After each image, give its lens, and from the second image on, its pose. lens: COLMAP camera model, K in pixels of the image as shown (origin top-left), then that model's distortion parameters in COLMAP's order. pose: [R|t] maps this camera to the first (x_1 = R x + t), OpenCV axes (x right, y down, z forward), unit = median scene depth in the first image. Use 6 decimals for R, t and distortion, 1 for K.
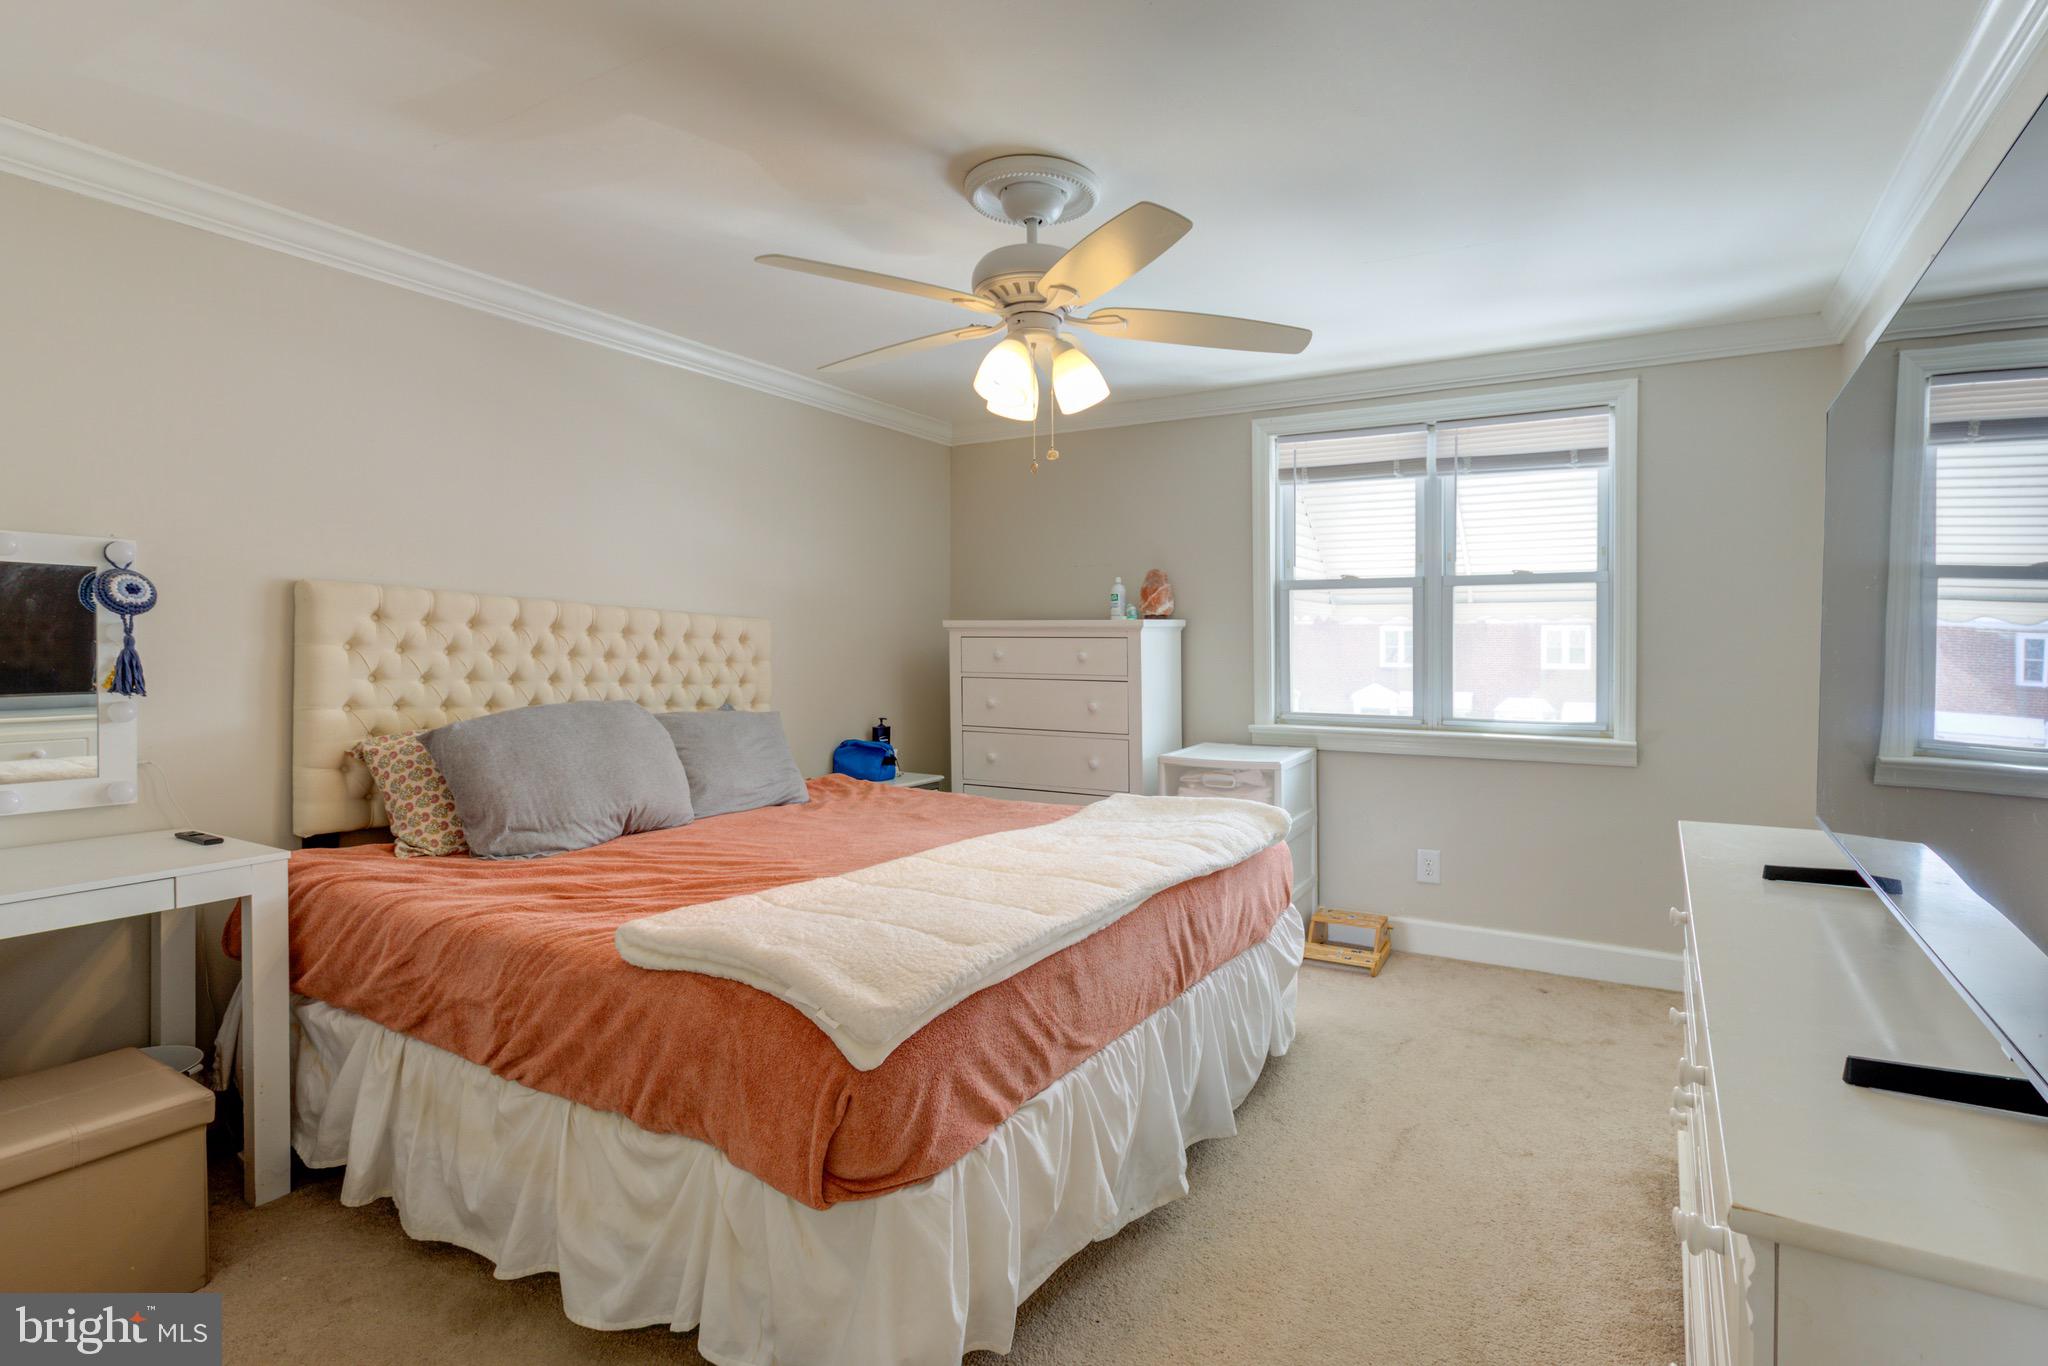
lens RADIAL K [[954.2, 0, 1021.9], [0, 954.2, 680.5], [0, 0, 1]] dist [-0.004579, 0.003343]
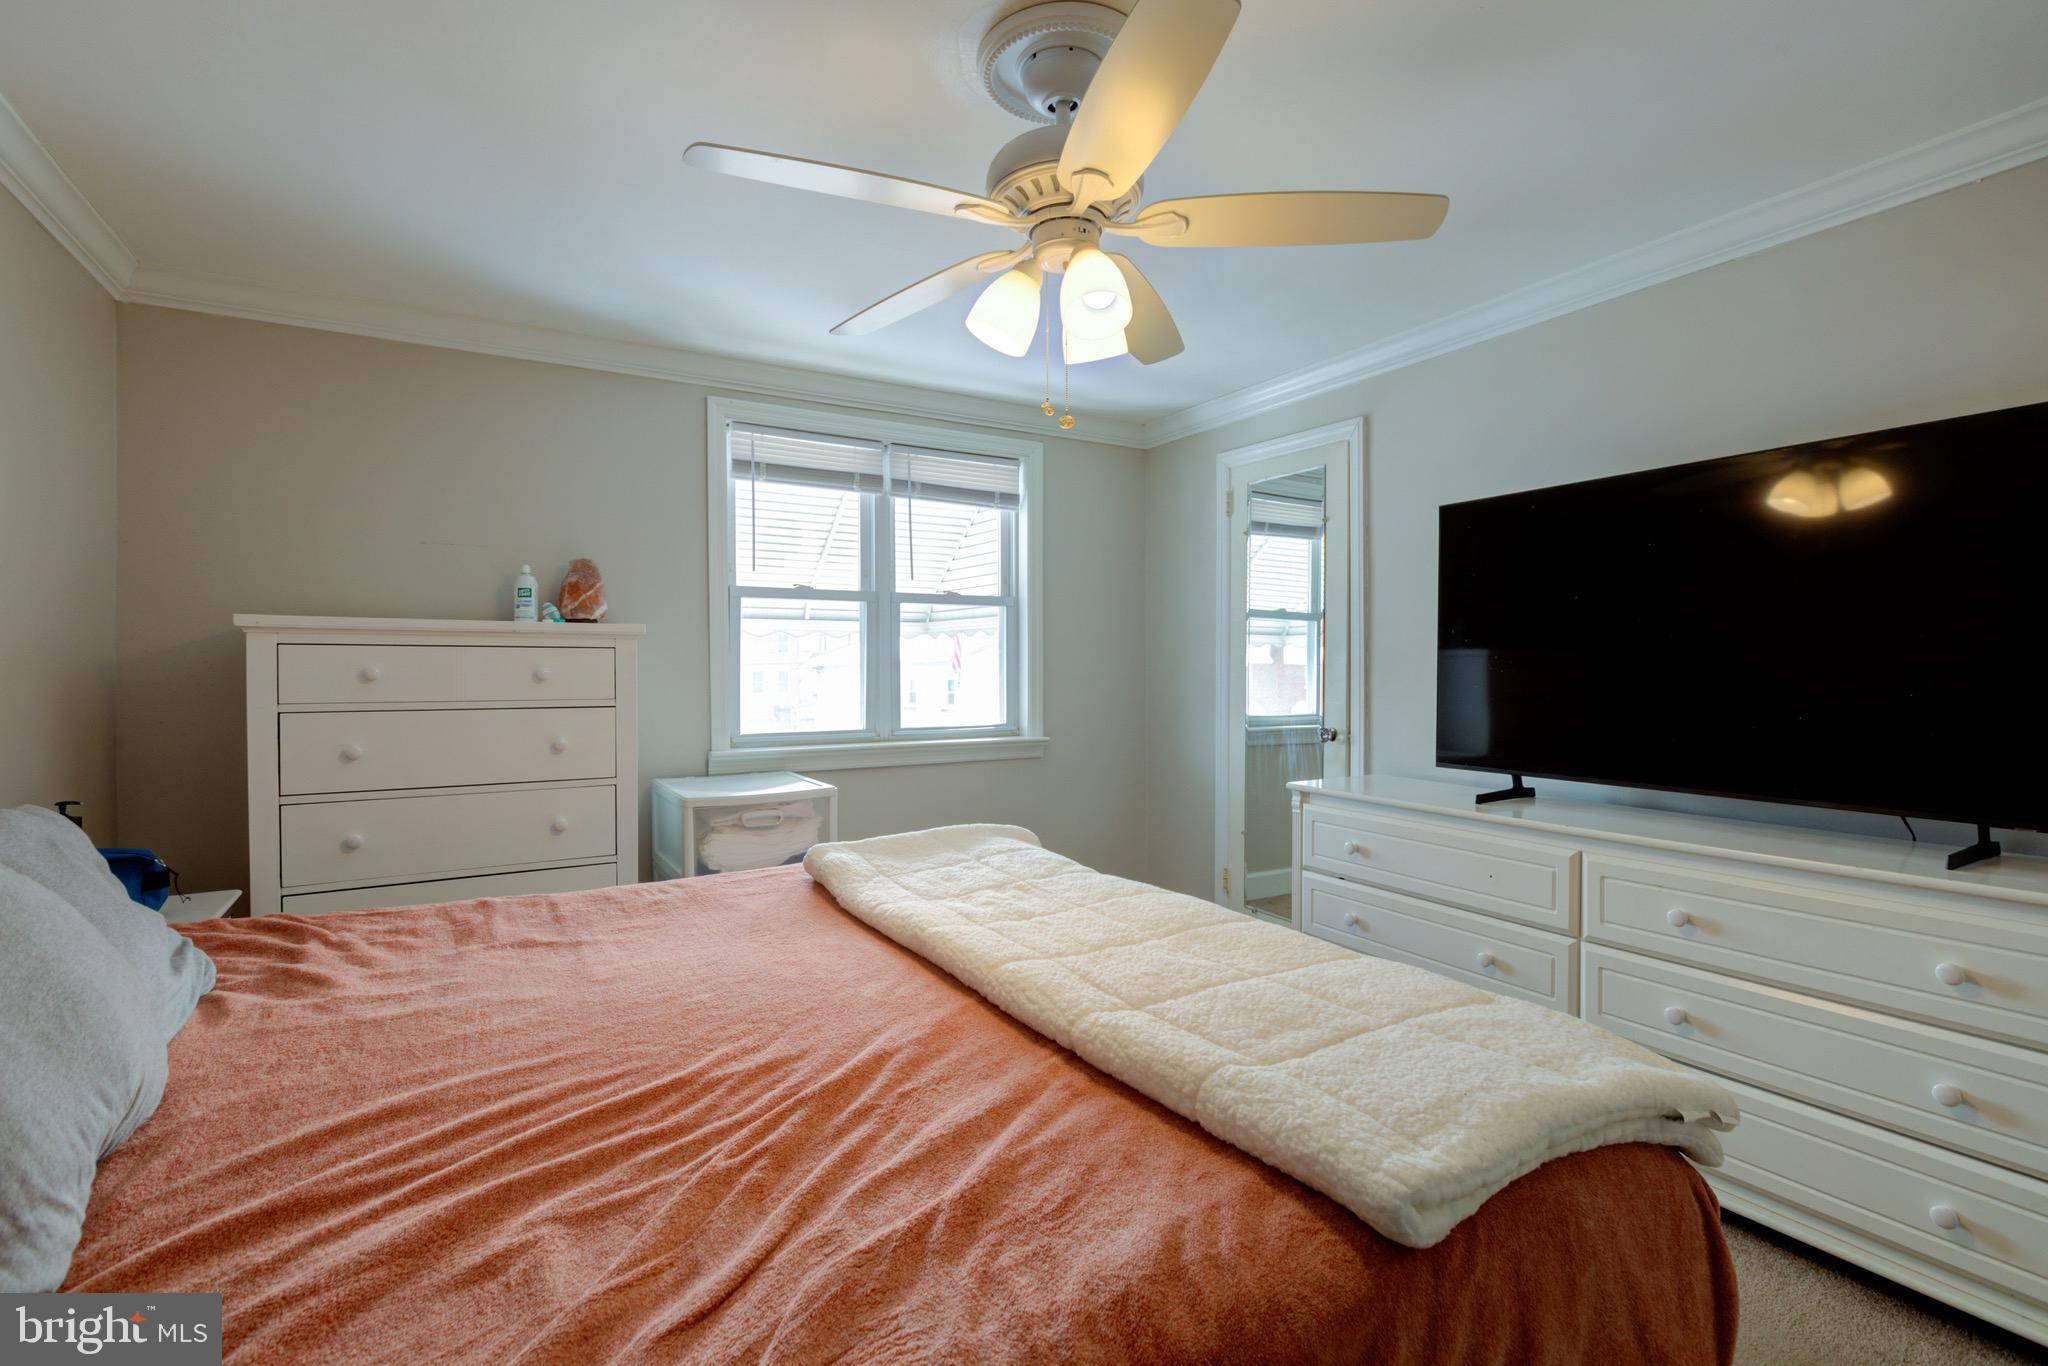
lens RADIAL K [[954.2, 0, 1021.9], [0, 954.2, 680.5], [0, 0, 1]] dist [-0.004579, 0.003343]
pose [[0.531914, -0.020219, 0.846557, -0.364418], [0.024399, 0.999666, 0.008546, -0.018239], [-0.846447, 0.016109, 0.532229, 0.326512]]
